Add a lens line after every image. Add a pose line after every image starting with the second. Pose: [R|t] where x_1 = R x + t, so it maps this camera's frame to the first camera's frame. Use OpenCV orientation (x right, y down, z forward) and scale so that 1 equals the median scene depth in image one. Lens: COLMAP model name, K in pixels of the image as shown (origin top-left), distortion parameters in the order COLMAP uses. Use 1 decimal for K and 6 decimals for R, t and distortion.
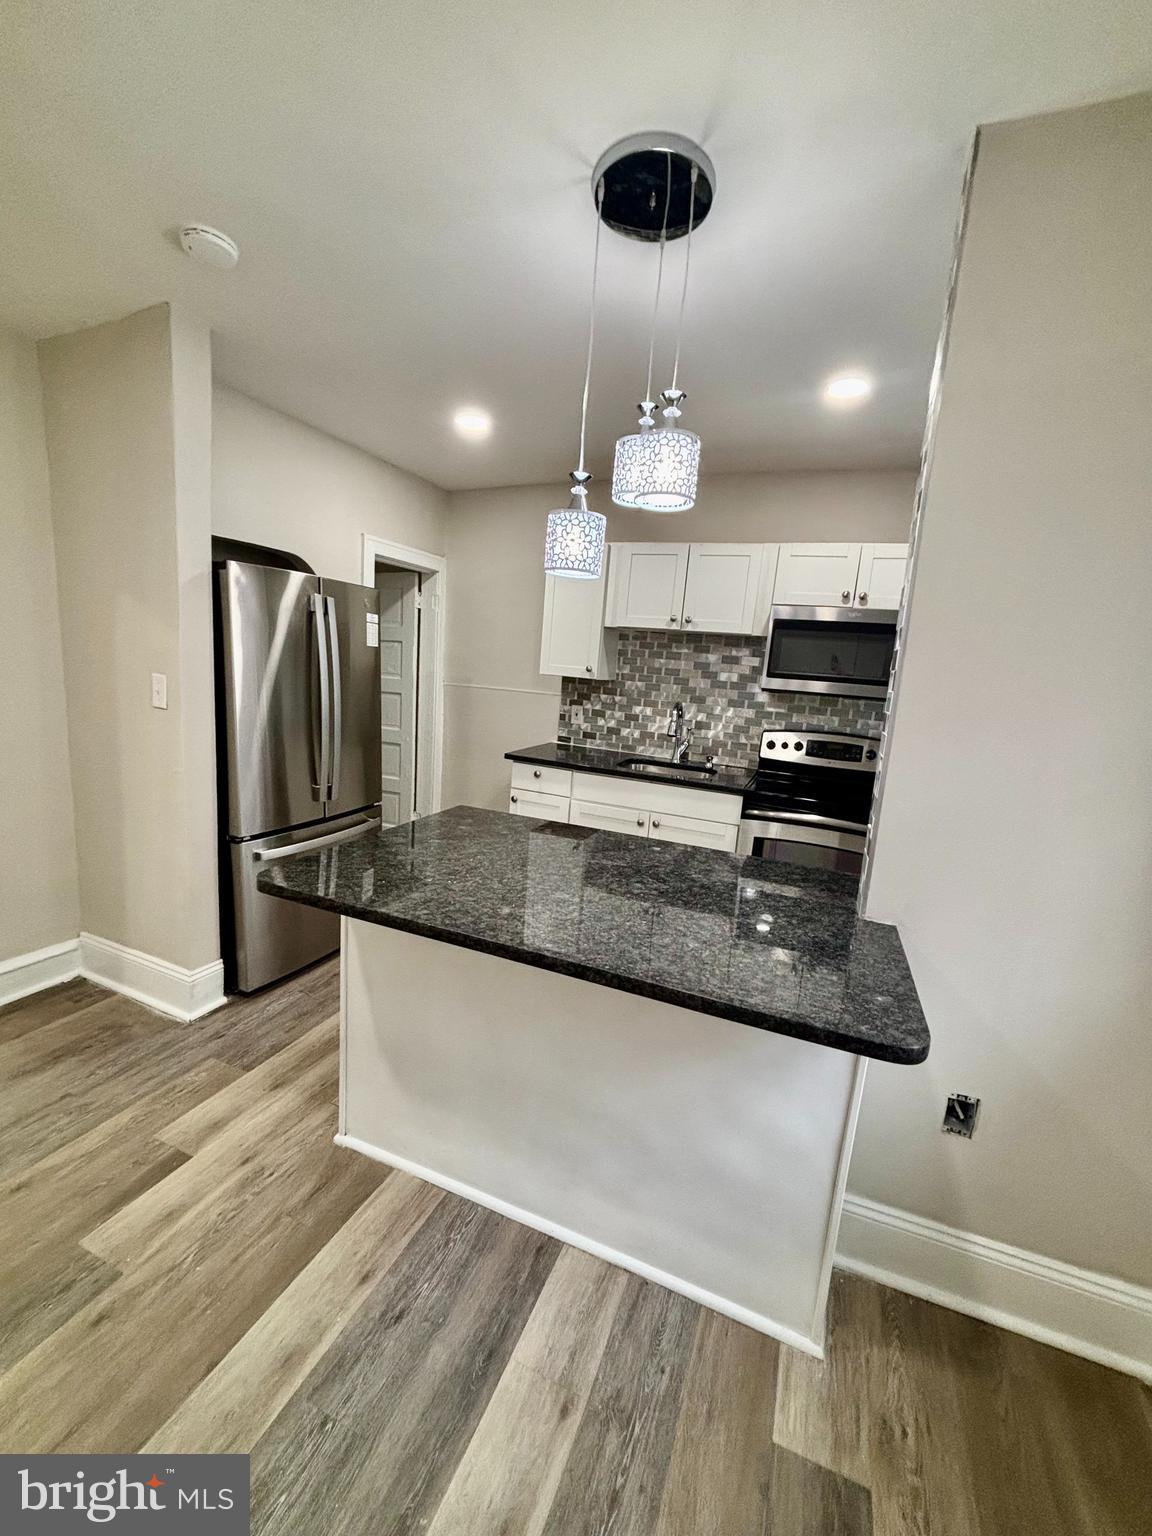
lens RADIAL K [[608.1, 0, 577.7], [0, 608.1, 780.5], [0, 0, 1]] dist [0.021685, -0.013473]
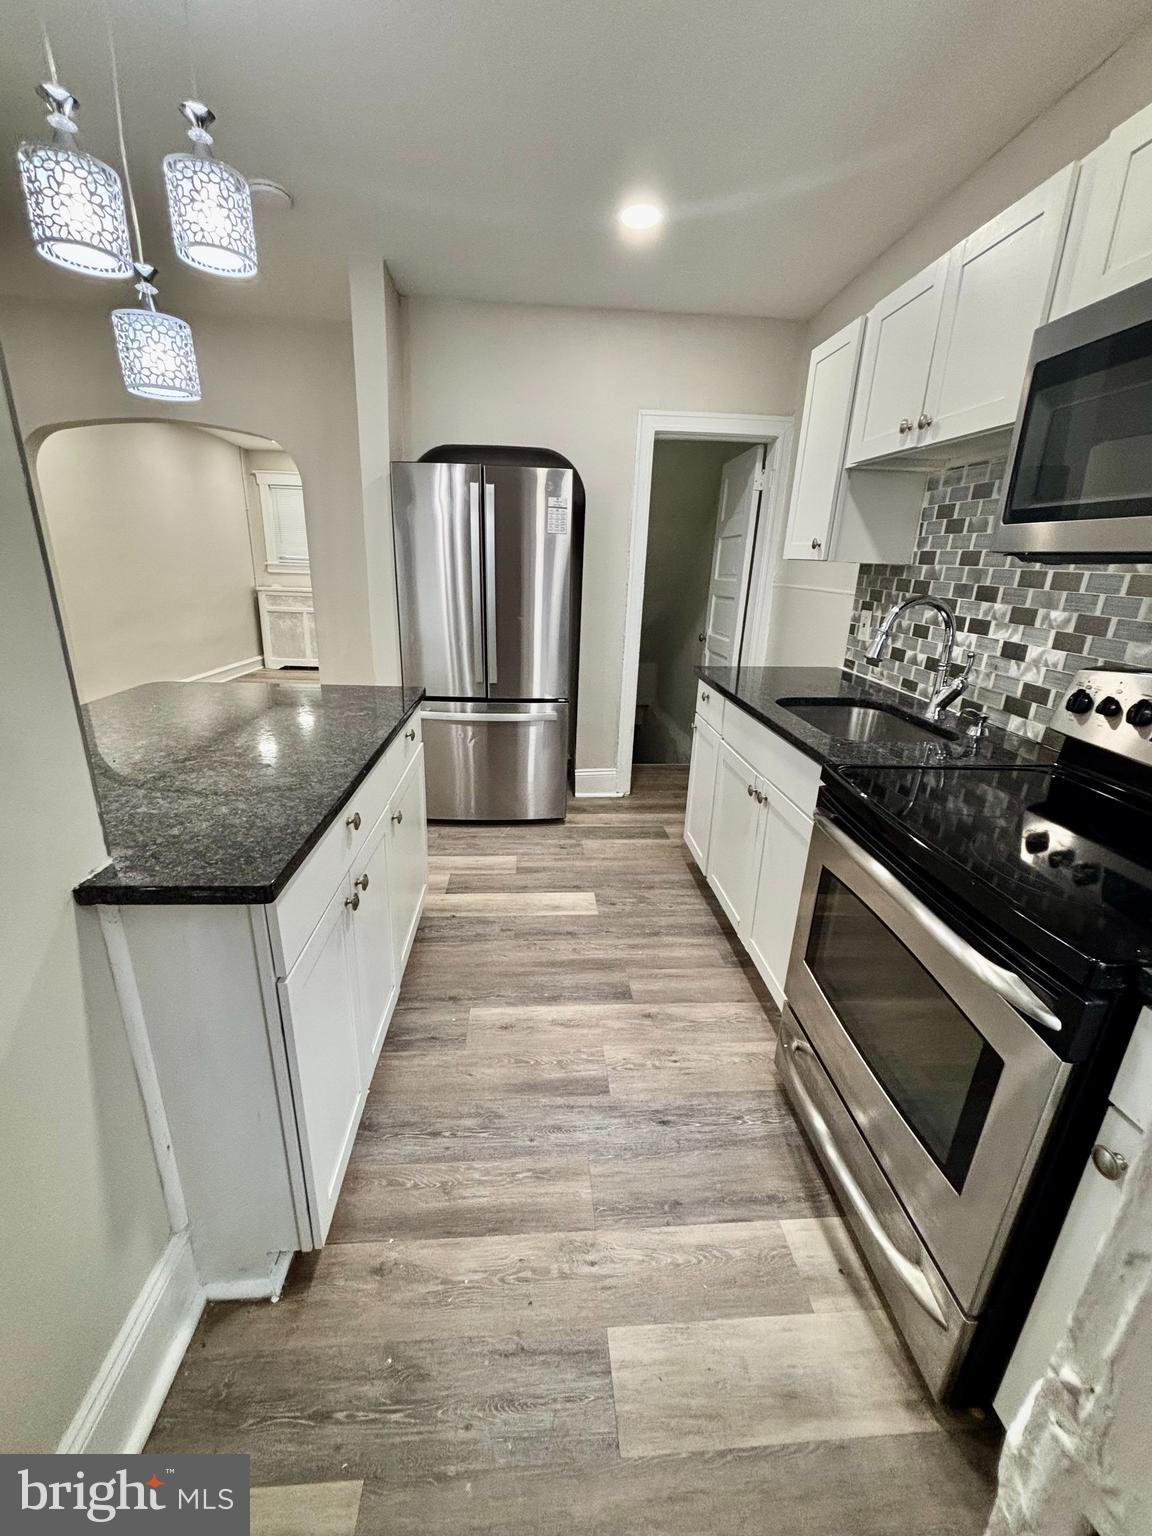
lens RADIAL K [[617.7, 0, 574.5], [0, 617.7, 766.0], [0, 0, 1]] dist [-0.007768, 0.004744]
pose [[0.447053, 0.231676, -0.863985, 0.609171], [-0.170324, 0.970253, 0.172041, -0.034370], [0.878142, 0.070246, 0.473214, 0.594820]]
